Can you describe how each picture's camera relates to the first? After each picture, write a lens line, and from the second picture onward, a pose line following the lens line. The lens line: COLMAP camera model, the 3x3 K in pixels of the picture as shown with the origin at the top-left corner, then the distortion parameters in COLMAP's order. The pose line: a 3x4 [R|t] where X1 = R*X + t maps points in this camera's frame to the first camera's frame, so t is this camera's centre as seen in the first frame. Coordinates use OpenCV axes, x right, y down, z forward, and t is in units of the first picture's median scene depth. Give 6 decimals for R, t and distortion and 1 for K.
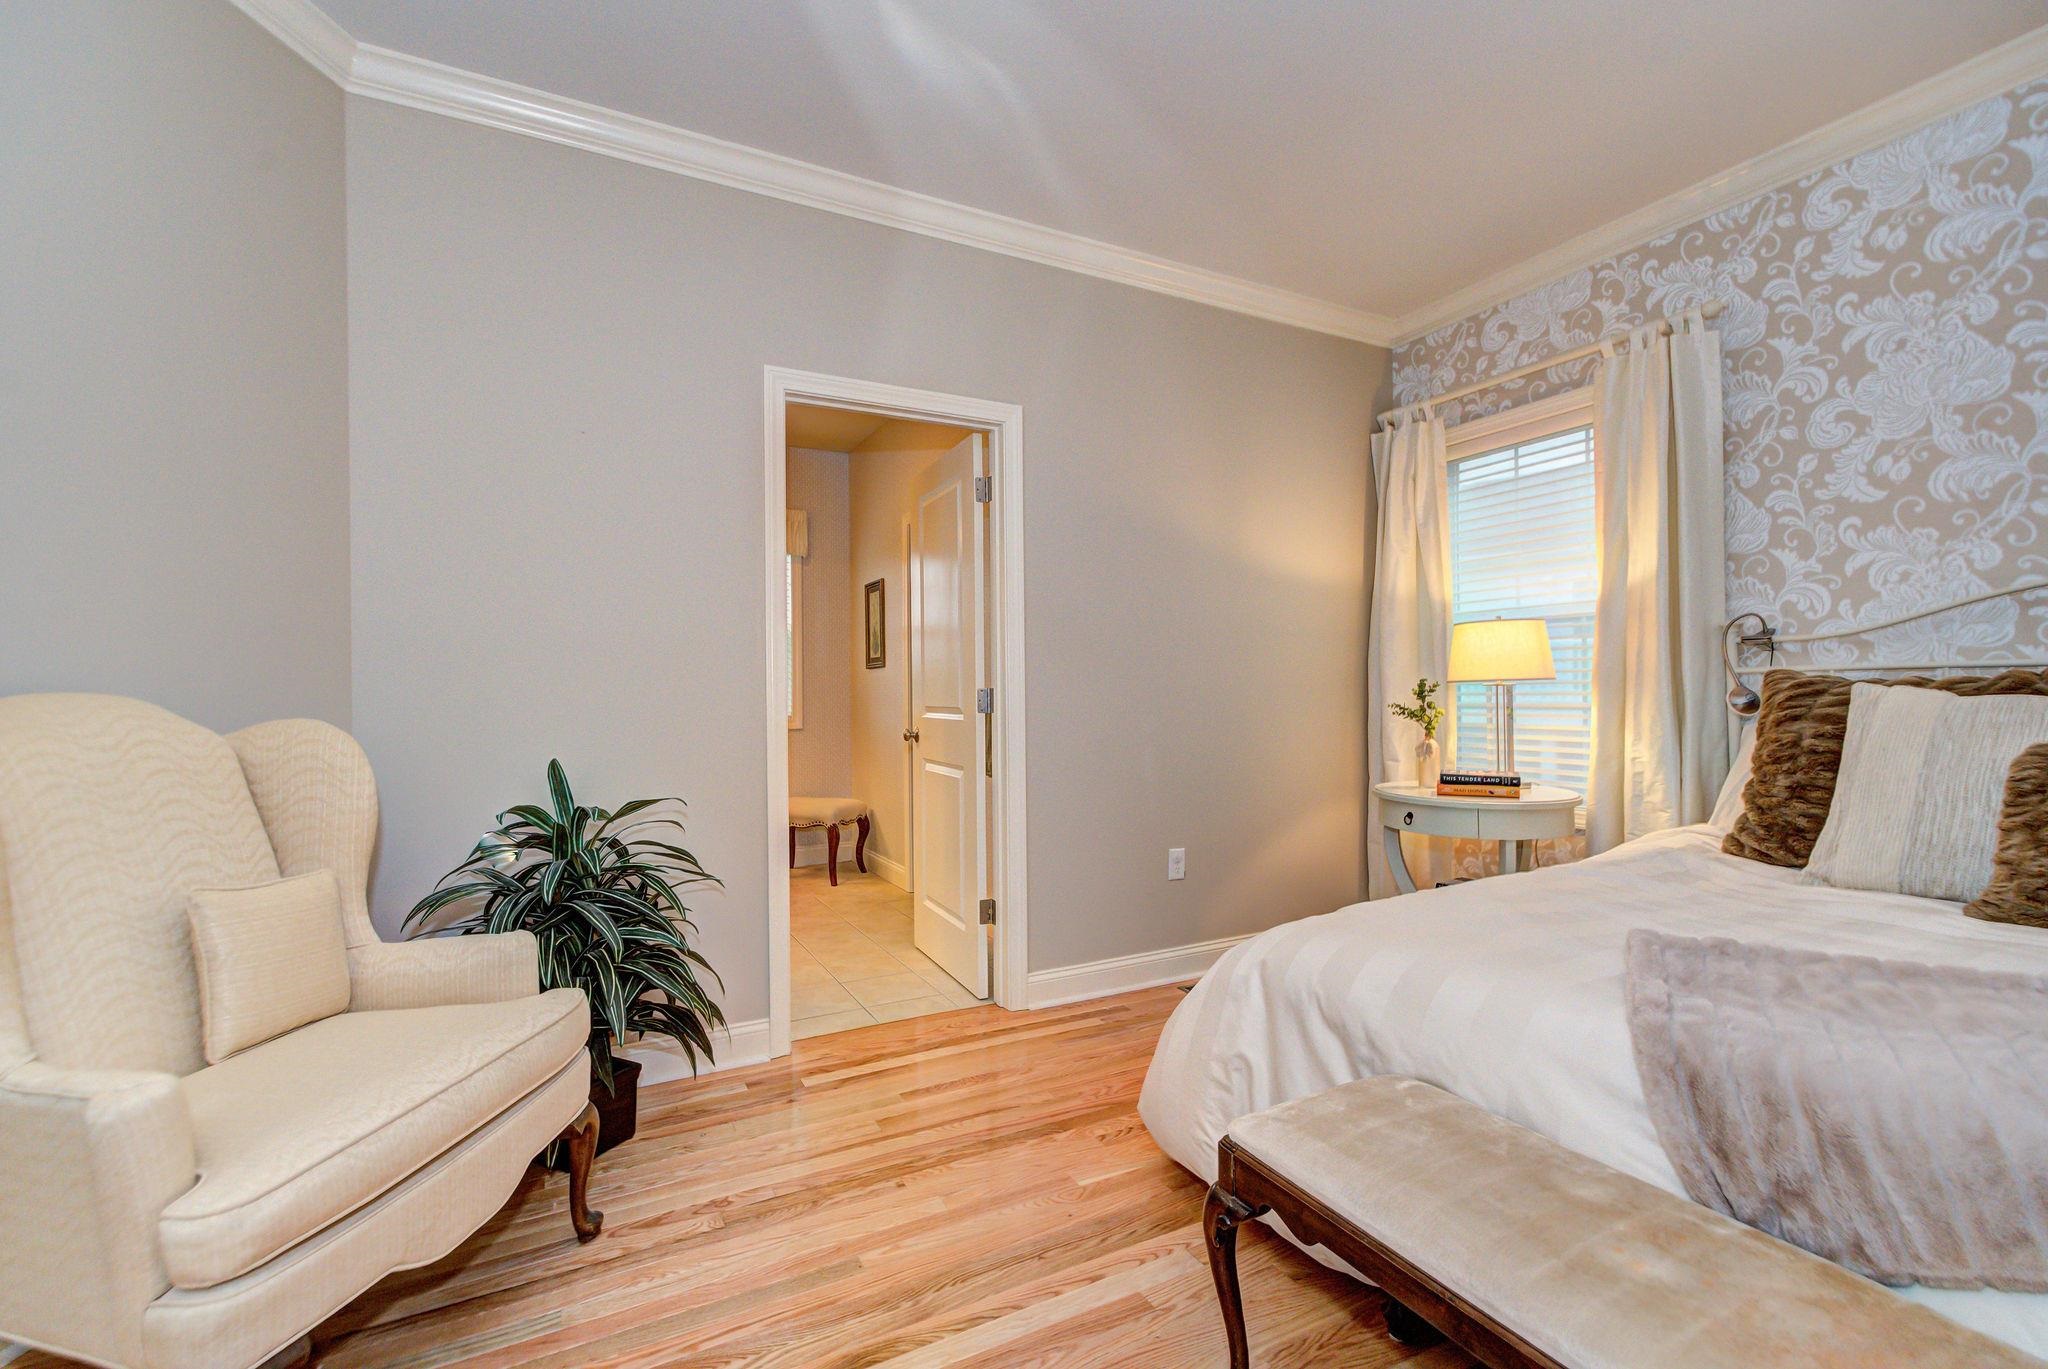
lens RADIAL K [[874.8, 0, 1020.3], [0, 874.8, 695.9], [0, 0, 1]] dist [0.005501, -0.003207]
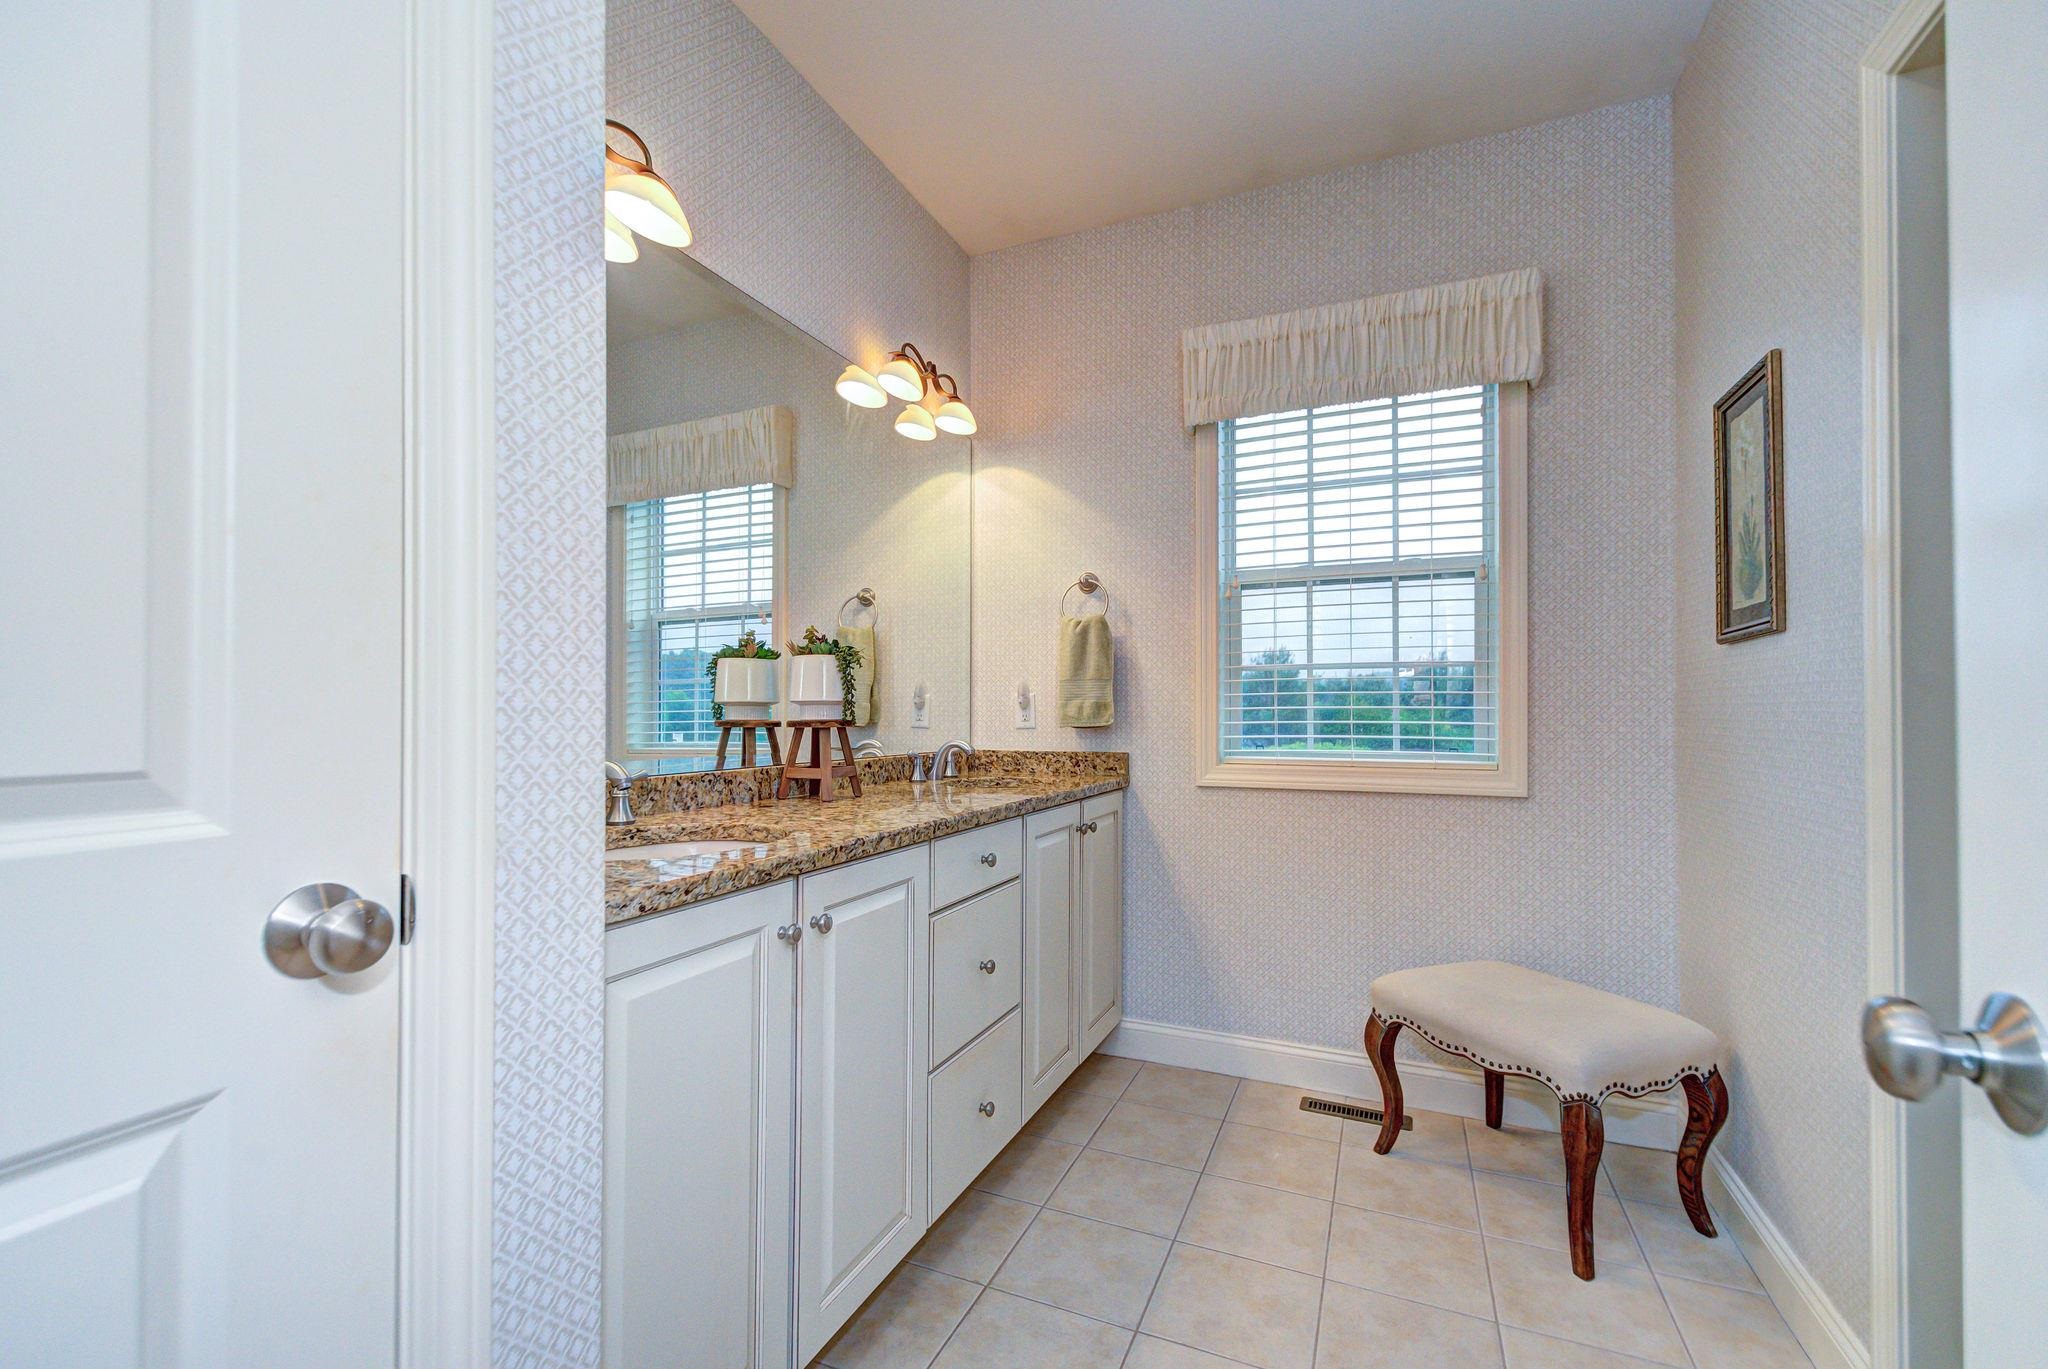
lens RADIAL K [[874.8, 0, 1010.5], [0, 874.8, 701.2], [0, 0, 1]] dist [0.005501, -0.003207]
pose [[0.629230, 0.001213, -0.777218, -0.083380], [-0.012689, 0.999882, -0.008712, -0.001576], [0.777115, 0.015344, 0.629171, 0.572613]]
